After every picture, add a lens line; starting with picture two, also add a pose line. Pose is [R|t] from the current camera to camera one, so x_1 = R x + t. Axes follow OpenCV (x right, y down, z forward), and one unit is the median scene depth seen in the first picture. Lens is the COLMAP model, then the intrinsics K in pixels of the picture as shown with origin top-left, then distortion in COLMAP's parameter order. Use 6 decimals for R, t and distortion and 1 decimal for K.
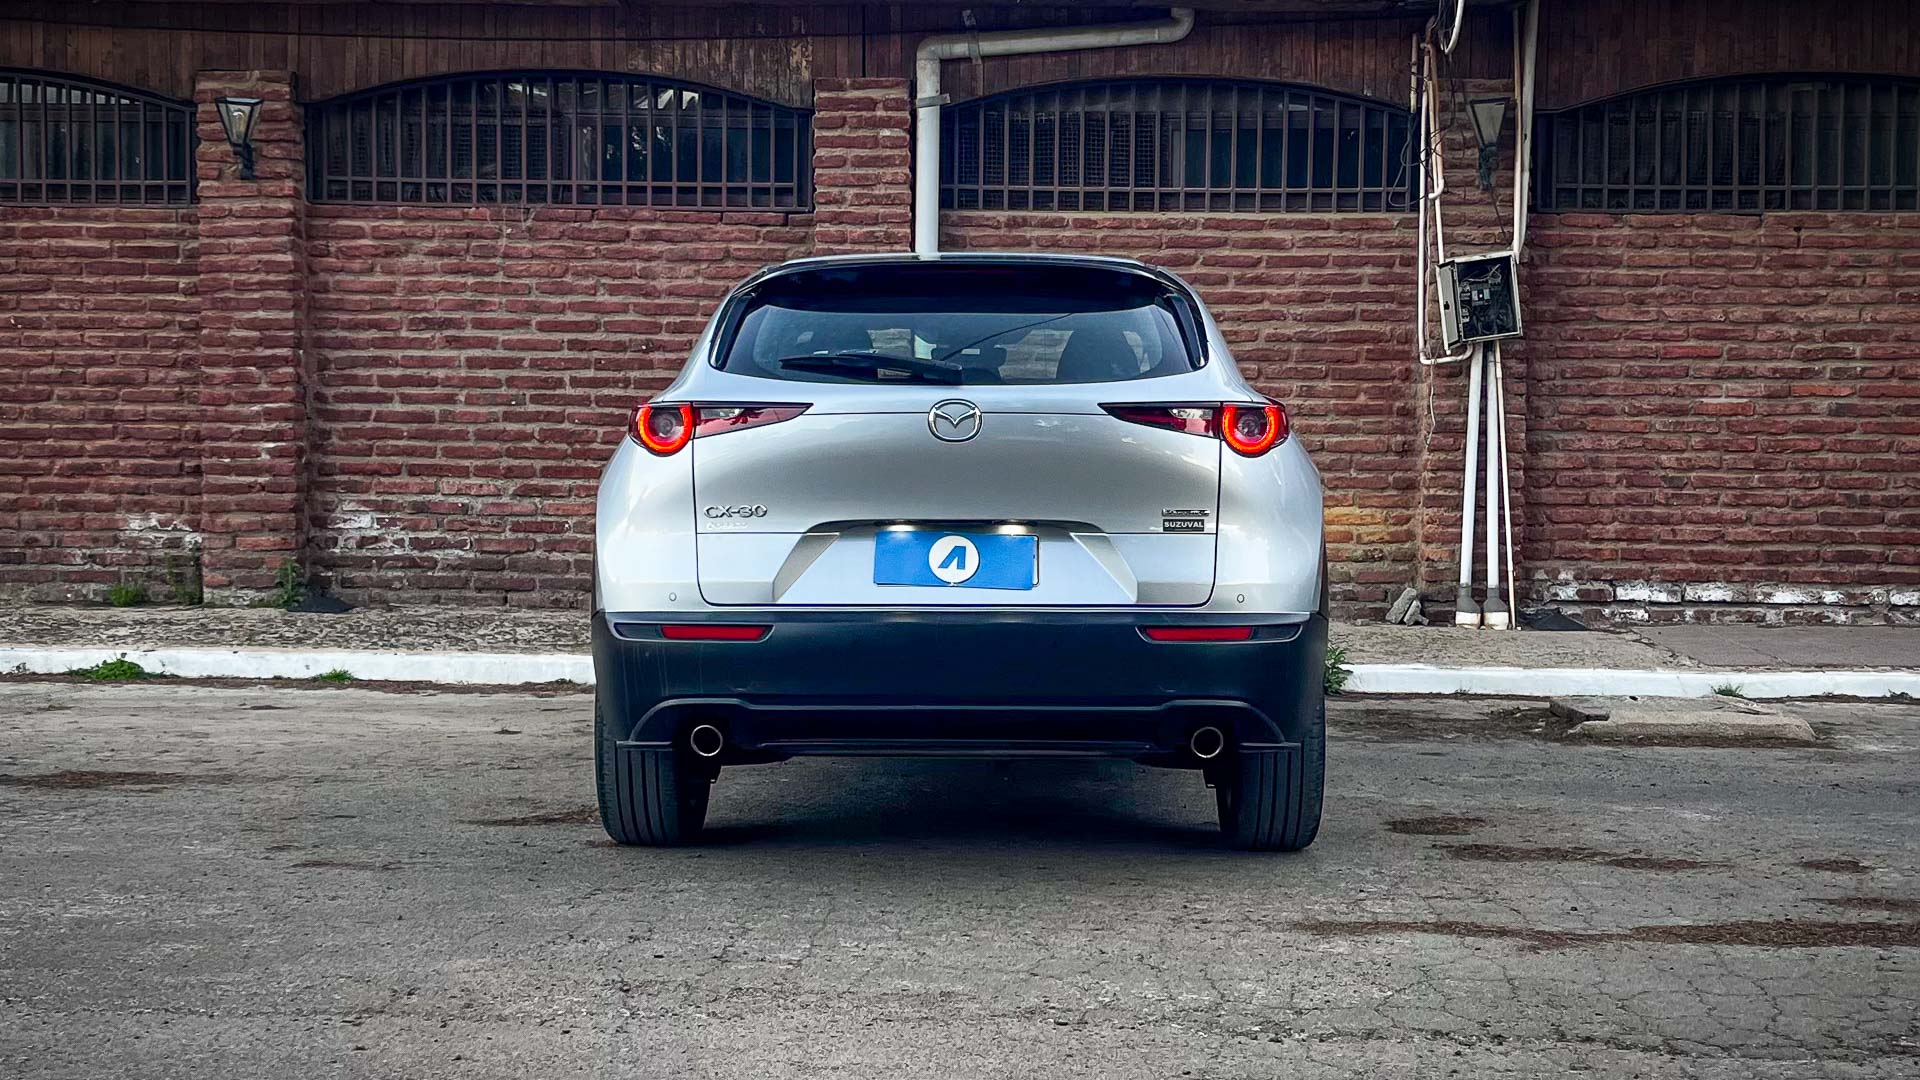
lens RADIAL K [[2481.6, 0, 982.0], [0, 2481.6, 534.5], [0, 0, 1]] dist [0.180932, -0.675328]
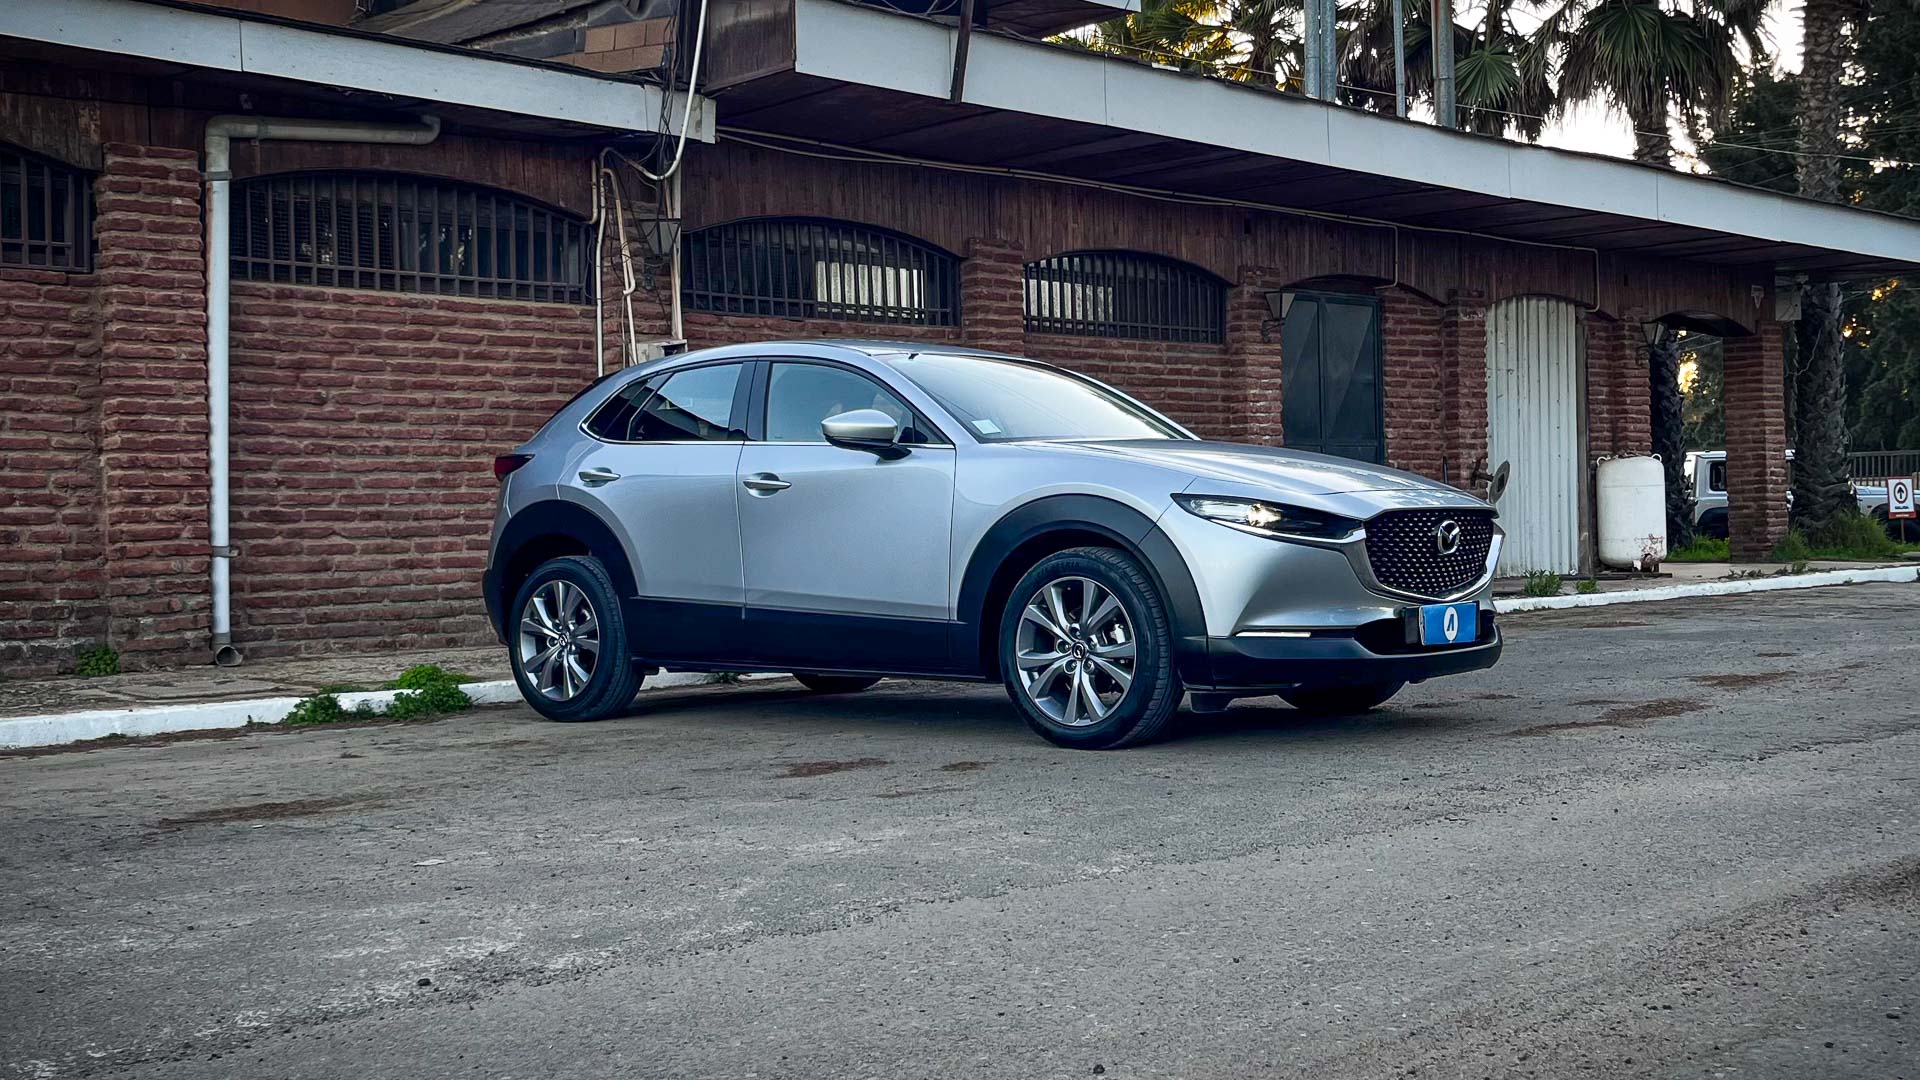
lens RADIAL K [[2196.9, 0, 1080.1], [0, 2196.9, 542.8], [0, 0, 1]] dist [0.005481, -0.052179]
pose [[0.643457, -0.030626, 0.764870, -0.494405], [0.064404, 0.997822, -0.014228, 0.017171], [-0.762768, 0.058416, 0.644028, 0.135023]]
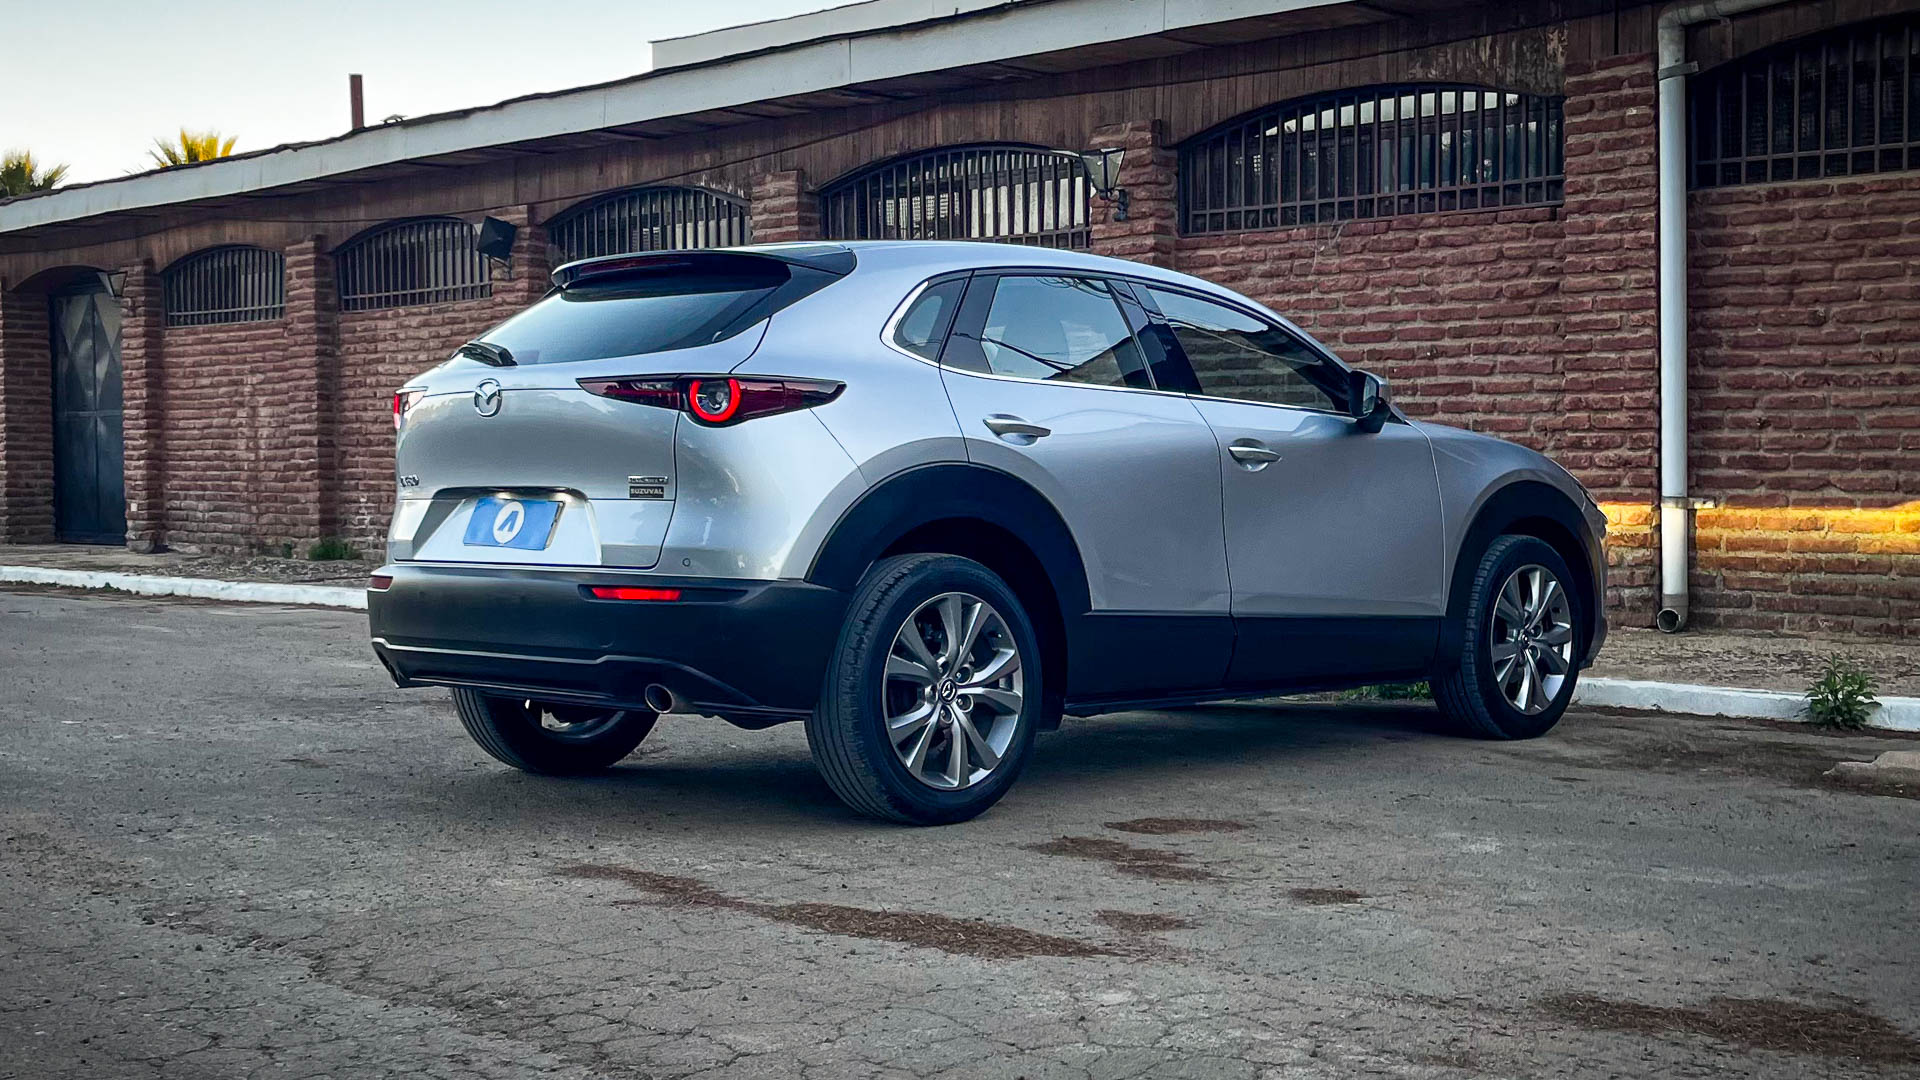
lens RADIAL K [[2481.6, 0, 982.0], [0, 2481.6, 534.5], [0, 0, 1]] dist [0.180932, -0.675328]
pose [[0.718645, 0.008269, -0.695328, 0.435949], [-0.020298, 0.999753, -0.009089, 0.009995], [0.695081, 0.020646, 0.718635, 0.159774]]
